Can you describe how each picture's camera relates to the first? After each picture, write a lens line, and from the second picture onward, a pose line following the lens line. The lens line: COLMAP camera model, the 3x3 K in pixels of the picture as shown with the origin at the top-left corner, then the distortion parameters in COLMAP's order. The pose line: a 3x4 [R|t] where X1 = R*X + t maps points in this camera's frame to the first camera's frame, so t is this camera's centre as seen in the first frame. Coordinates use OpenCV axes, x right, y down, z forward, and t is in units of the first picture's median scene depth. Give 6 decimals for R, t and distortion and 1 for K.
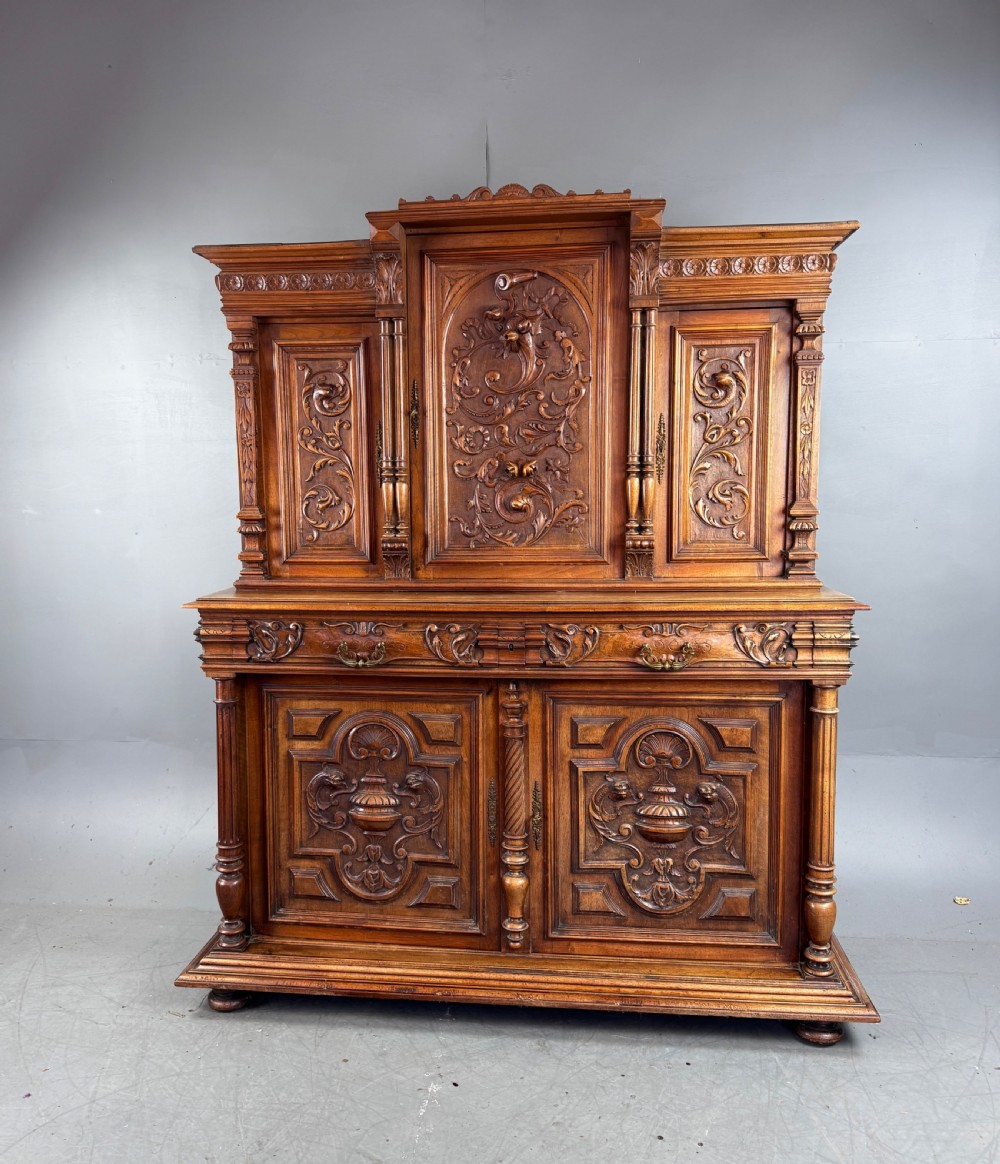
lens RADIAL K [[987.9, 0, 470.5], [0, 987.9, 584.3], [0, 0, 1]] dist [0.092479, -0.138175]
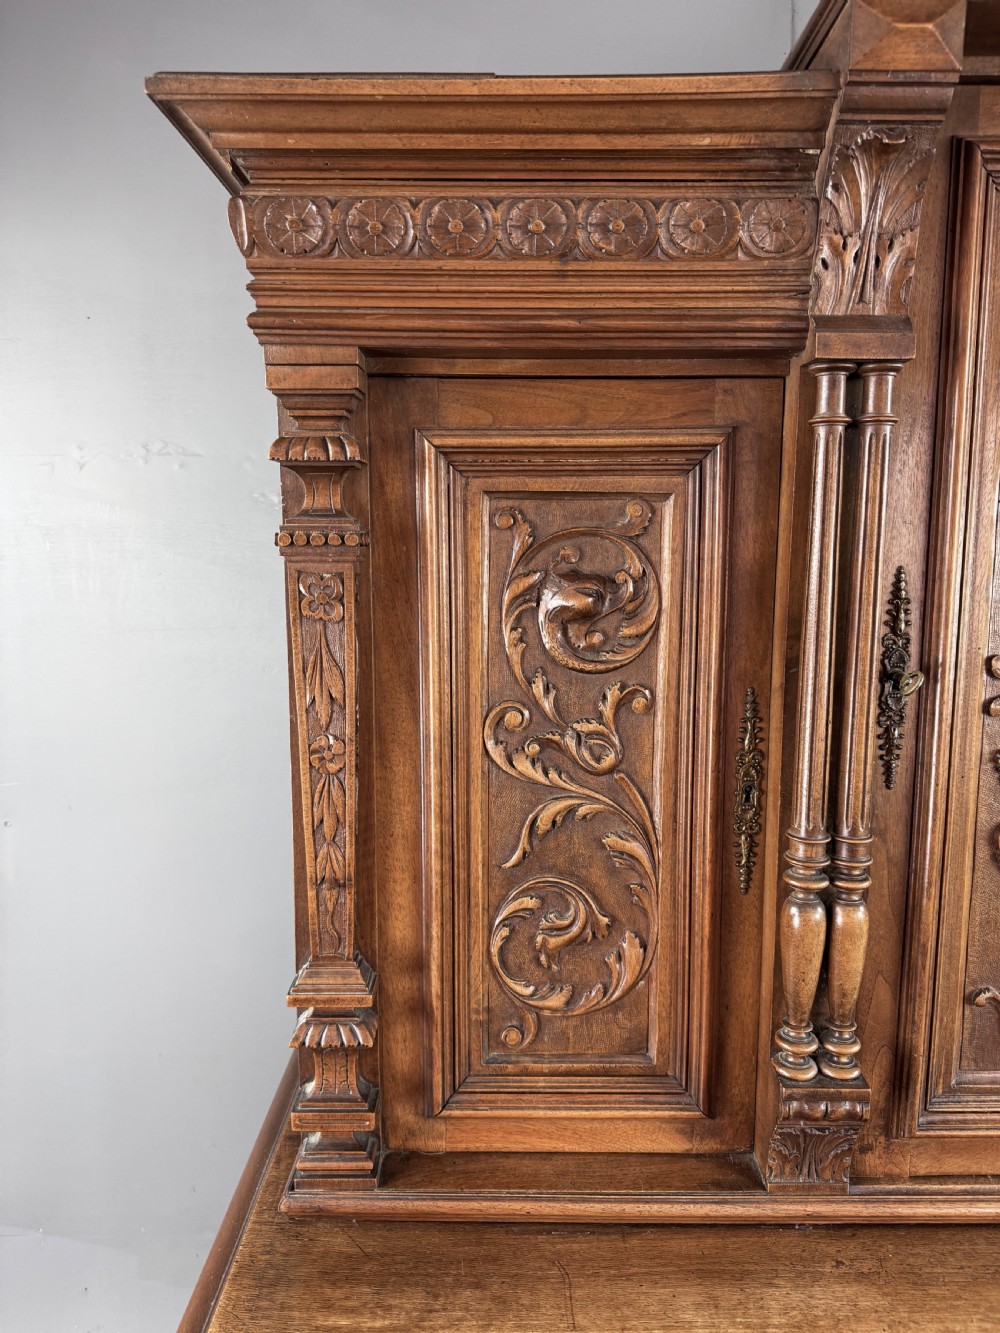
lens RADIAL K [[928.3, 0, 482.5], [0, 928.3, 644.4], [0, 0, 1]] dist [0.044512, -0.052329]
pose [[0.993735, -0.005864, 0.111607, -0.235745], [0.003802, 0.999818, 0.018676, -0.207775], [-0.111697, -0.018134, 0.993577, 0.801376]]
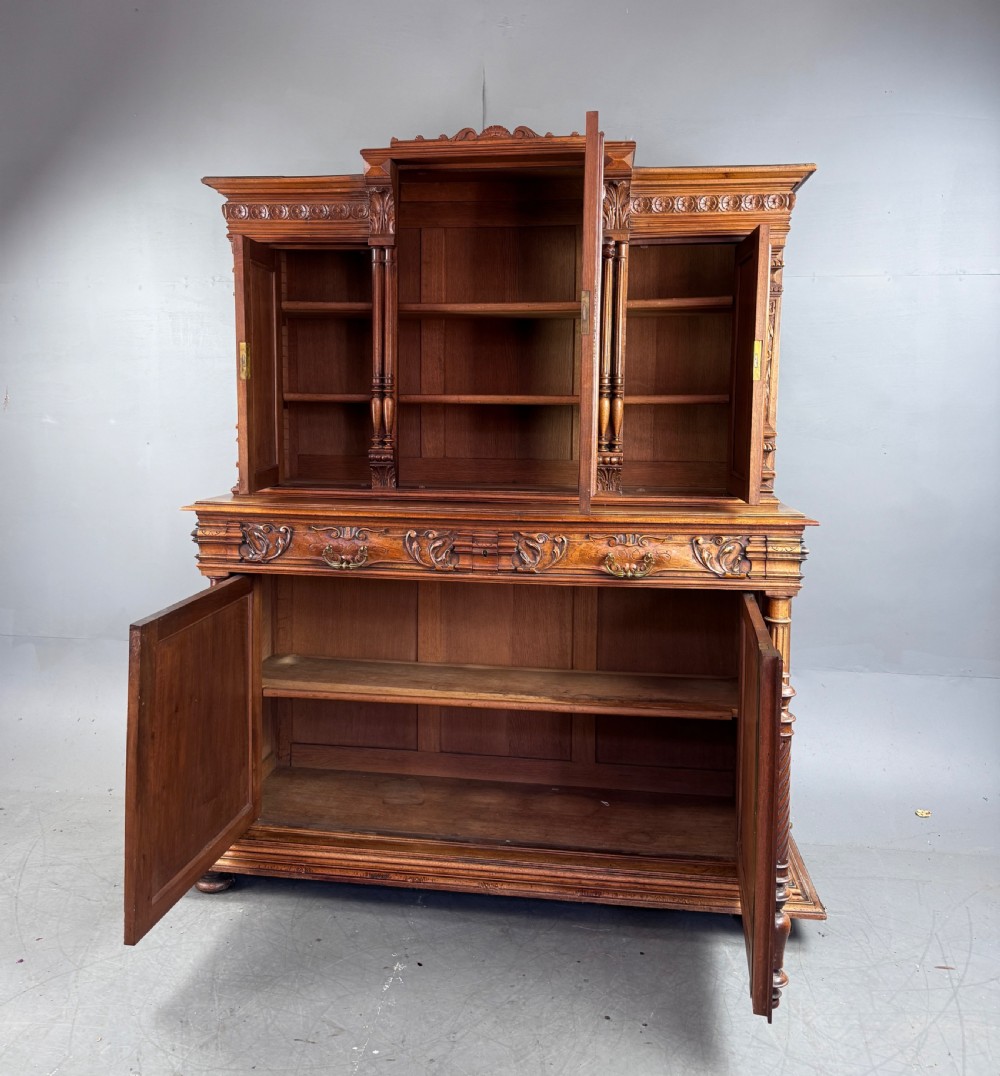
lens RADIAL K [[982.7, 0, 469.6], [0, 982.7, 478.6], [0, 0, 1]] dist [0.097504, -0.146791]
pose [[0.999442, 0.022207, -0.024942, 0.047020], [-0.022965, 0.999270, -0.030542, 0.014892], [0.024246, 0.031098, 0.999222, -0.061863]]
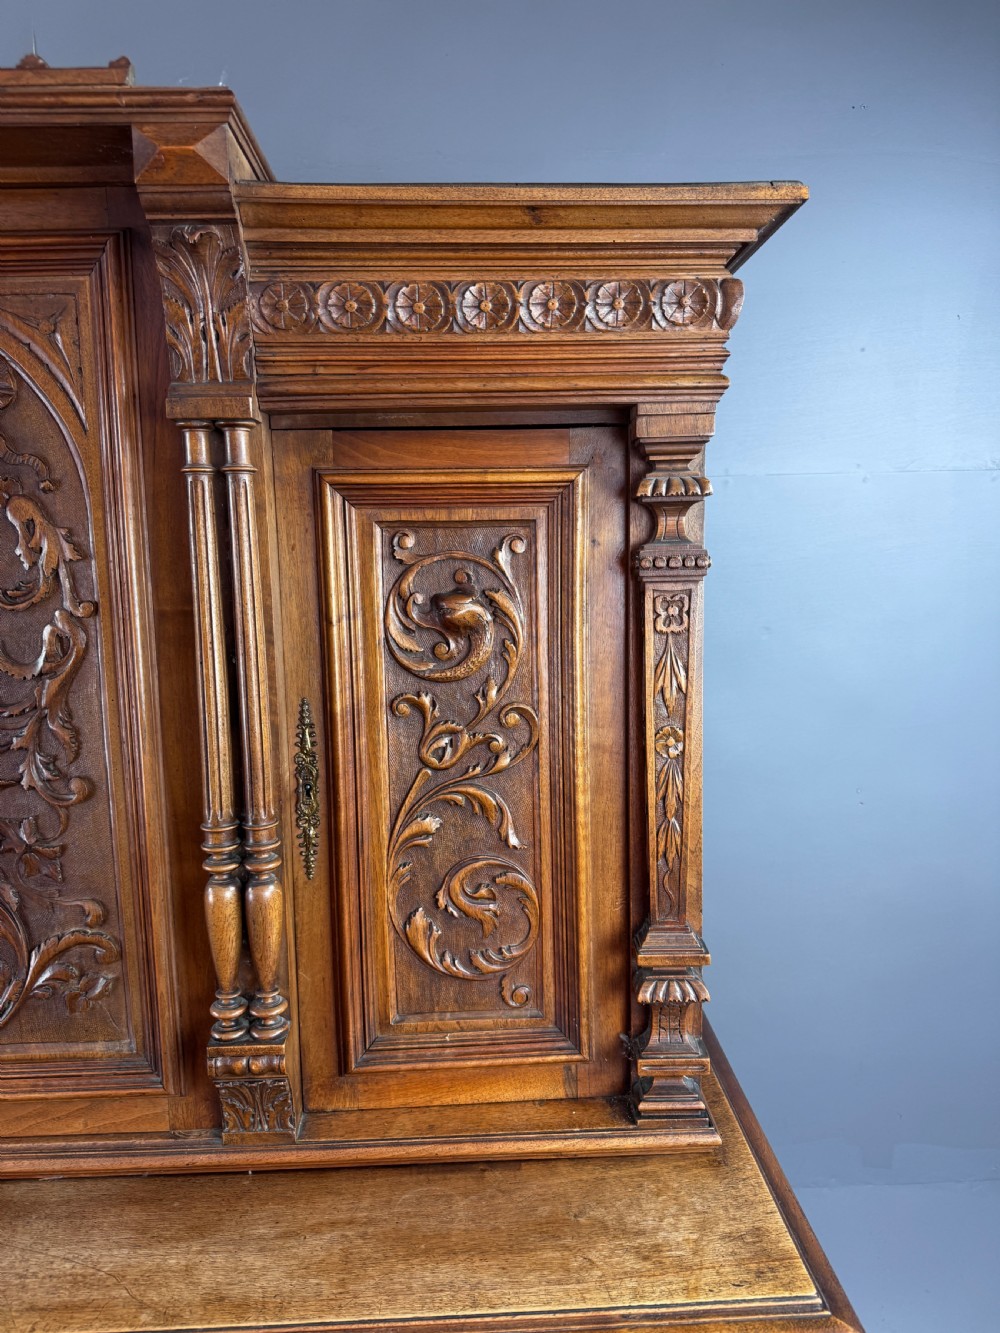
lens RADIAL K [[928.3, 0, 498.4], [0, 928.3, 669.8], [0, 0, 1]] dist [0.044512, -0.052329]
pose [[0.990457, -0.024521, 0.135626, 0.218717], [0.023196, 0.999667, 0.011346, -0.185948], [-0.135859, -0.008091, 0.990695, 0.643242]]
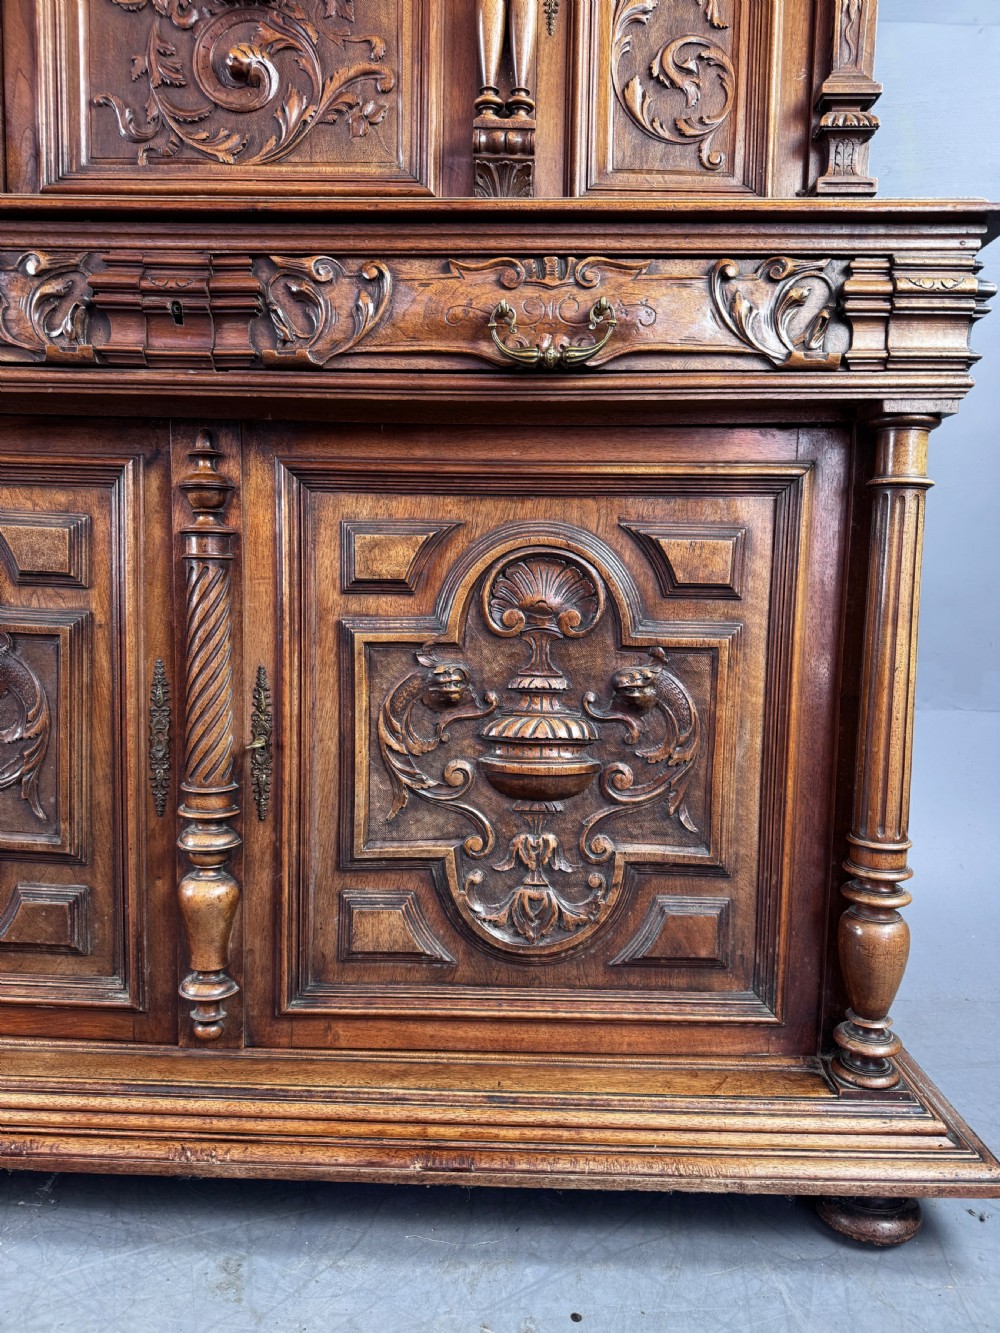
lens RADIAL K [[928.3, 0, 497.7], [0, 928.3, 675.8], [0, 0, 1]] dist [0.044512, -0.052329]
pose [[0.994395, 0.021413, 0.103540, 0.129210], [-0.021252, 0.999771, -0.002657, 0.202127], [-0.103573, 0.000441, 0.994622, 0.573519]]
